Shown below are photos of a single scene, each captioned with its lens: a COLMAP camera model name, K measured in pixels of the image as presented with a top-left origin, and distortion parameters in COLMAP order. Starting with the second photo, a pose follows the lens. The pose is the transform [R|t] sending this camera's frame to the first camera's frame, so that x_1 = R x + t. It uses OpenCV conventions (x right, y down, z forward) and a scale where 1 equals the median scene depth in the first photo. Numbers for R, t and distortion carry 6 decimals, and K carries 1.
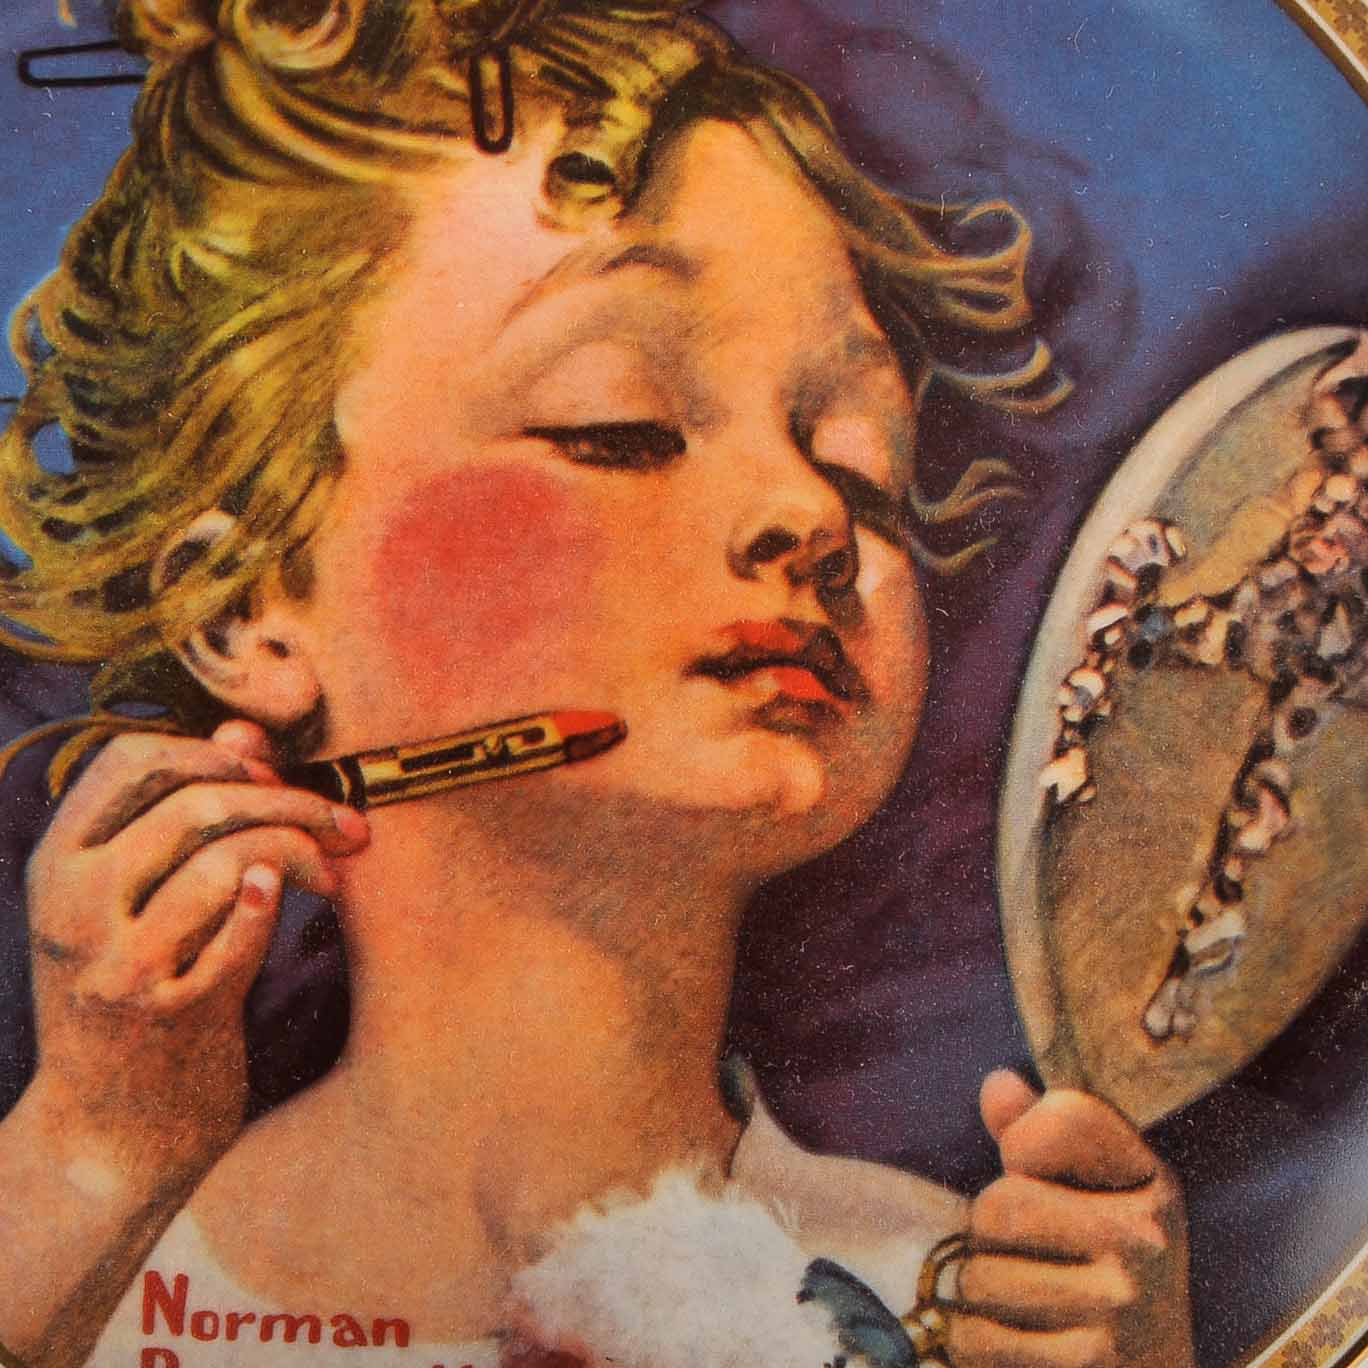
lens RADIAL K [[8316.0, 0, 684.4], [0, 8316.0, 686.5], [0, 0, 1]] dist [0.703349, 0.000000]
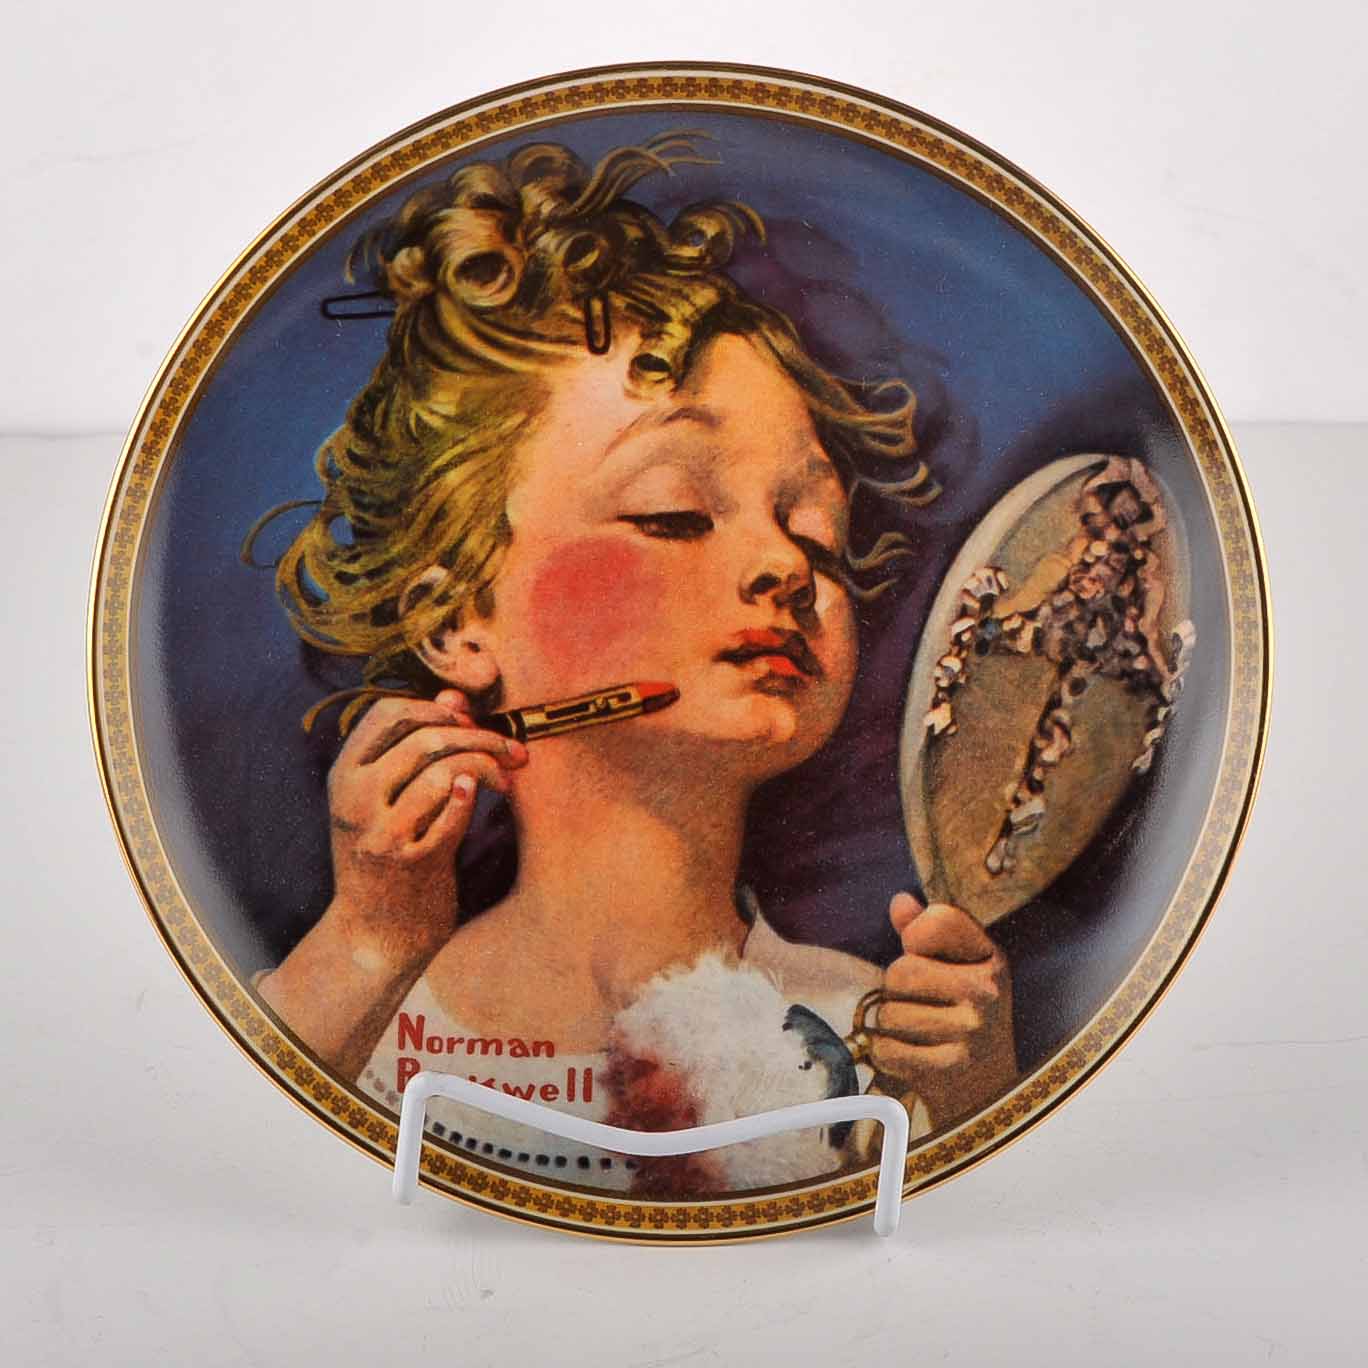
lens RADIAL K [[6183.8, 0, 683.9], [0, 6183.8, 683.6], [0, 0, 1]] dist [-0.265573, 0.000000]
pose [[0.999904, -0.006787, -0.012076, 0.009133], [0.006784, 0.999977, -0.000284, 0.003551], [0.012078, 0.000202, 0.999927, -0.256494]]
